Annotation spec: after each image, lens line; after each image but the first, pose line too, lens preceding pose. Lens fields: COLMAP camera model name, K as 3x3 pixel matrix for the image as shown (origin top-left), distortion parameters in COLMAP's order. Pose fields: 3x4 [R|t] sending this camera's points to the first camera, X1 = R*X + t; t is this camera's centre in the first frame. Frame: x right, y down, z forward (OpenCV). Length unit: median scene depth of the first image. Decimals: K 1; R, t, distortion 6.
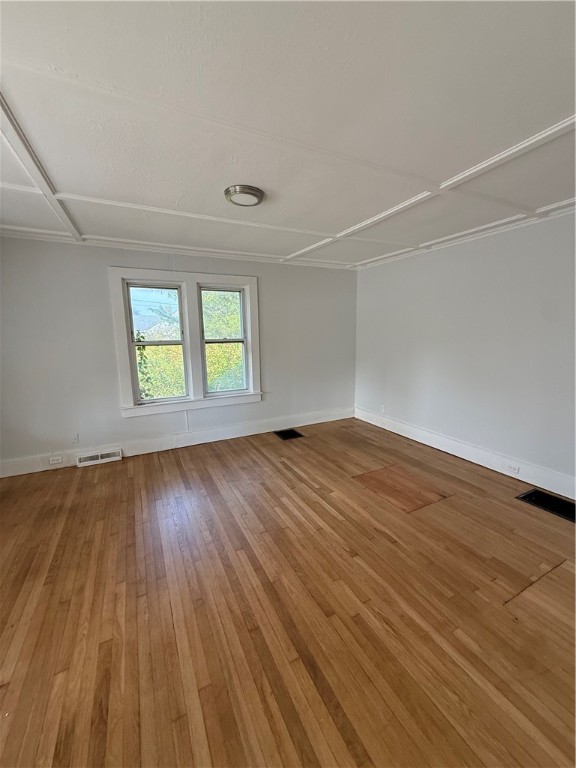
lens RADIAL K [[305.5, 0, 289.4], [0, 305.5, 383.8], [0, 0, 1]] dist [-0.001398, 0.000355]
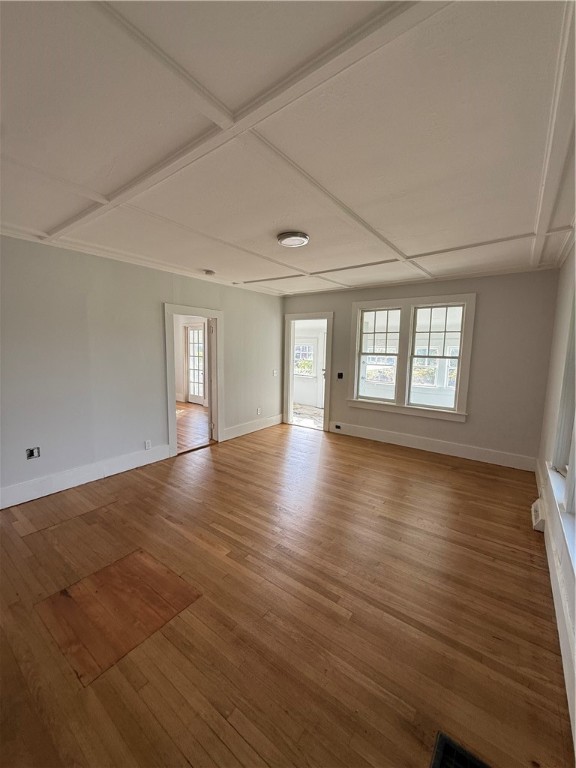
lens RADIAL K [[305.5, 0, 287.3], [0, 305.5, 383.6], [0, 0, 1]] dist [-0.001398, 0.000355]
pose [[-0.898556, 0.051260, -0.435856, 0.292918], [-0.079413, 0.957768, 0.276359, -0.262704], [0.431615, 0.282936, -0.856537, 1.466803]]
